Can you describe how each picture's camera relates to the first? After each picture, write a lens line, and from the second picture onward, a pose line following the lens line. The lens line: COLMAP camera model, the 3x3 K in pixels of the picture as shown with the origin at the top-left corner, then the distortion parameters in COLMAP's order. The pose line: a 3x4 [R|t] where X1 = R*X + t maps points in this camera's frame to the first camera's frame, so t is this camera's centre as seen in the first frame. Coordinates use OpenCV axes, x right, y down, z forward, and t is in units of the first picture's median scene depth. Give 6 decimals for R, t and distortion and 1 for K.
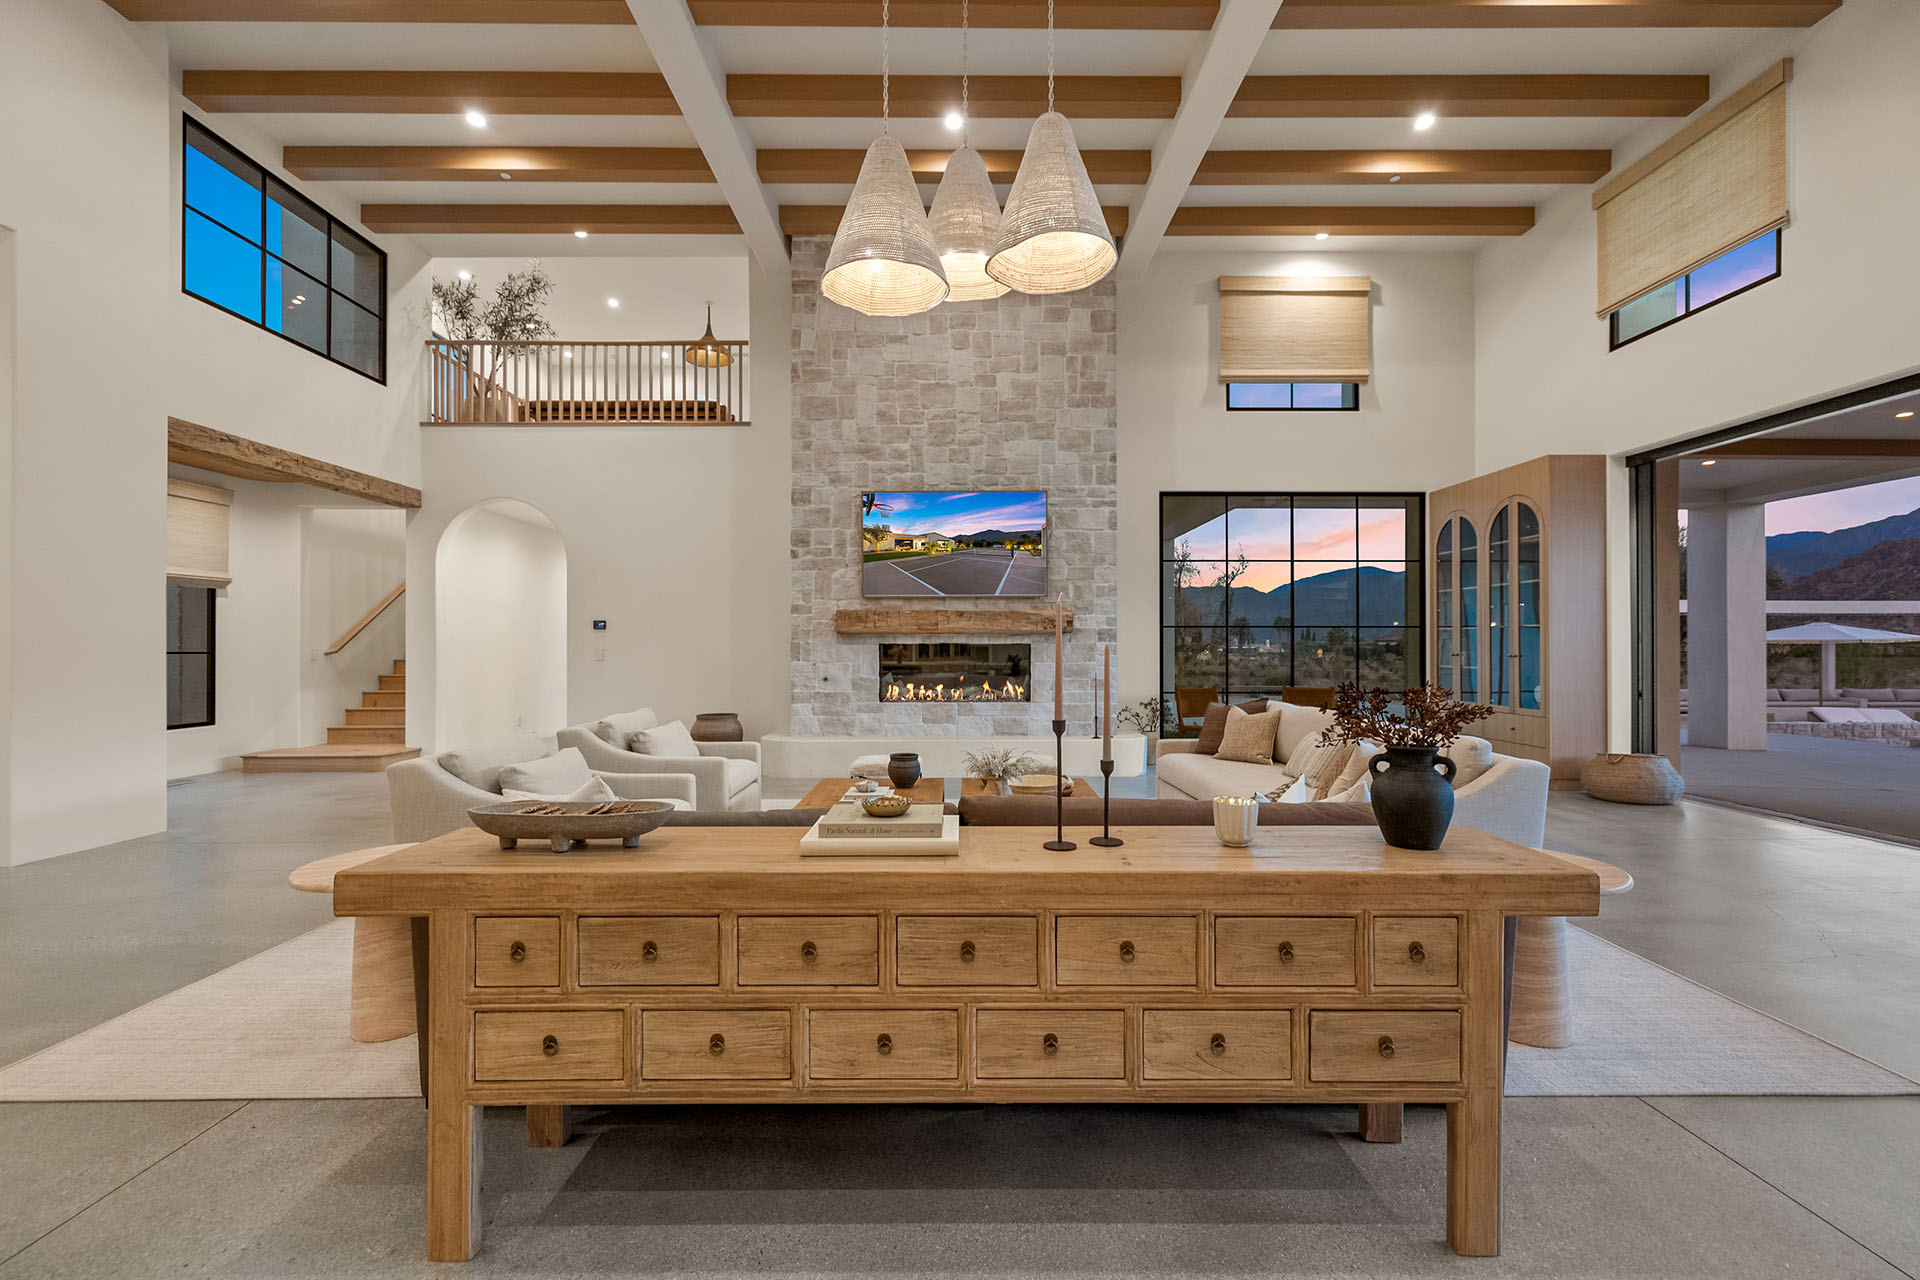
lens RADIAL K [[810.4, 0, 960.4], [0, 810.4, 641.3], [0, 0, 1]] dist [-0.000147, -0.000146]
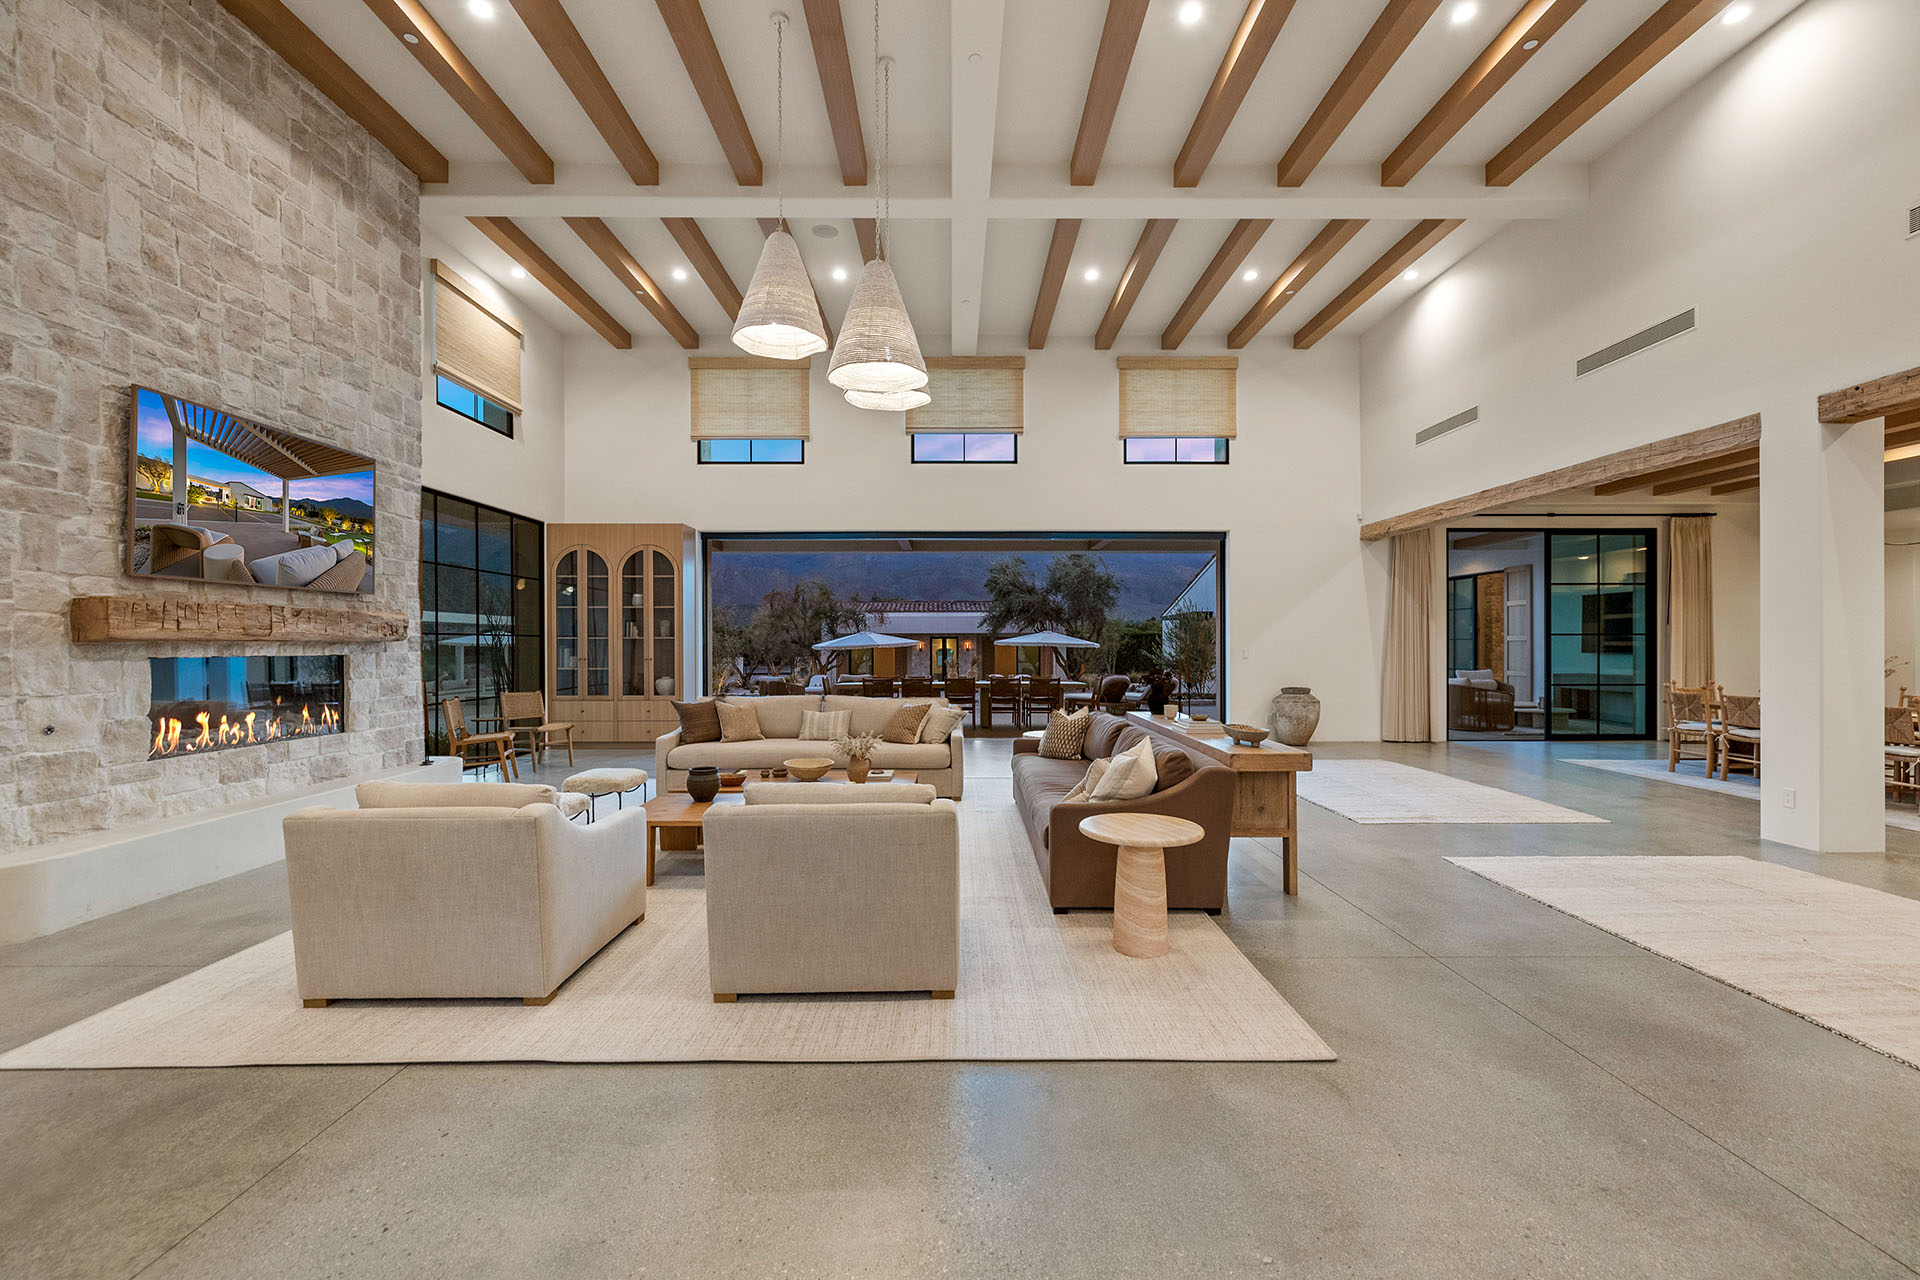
lens RADIAL K [[810.4, 0, 954.1], [0, 810.4, 646.7], [0, 0, 1]] dist [-0.000147, -0.000146]
pose [[0.002390, -0.004087, 0.999989, -0.669281], [-0.006153, 0.999973, 0.004101, -0.010889], [-0.999978, -0.006163, 0.002364, 0.431758]]
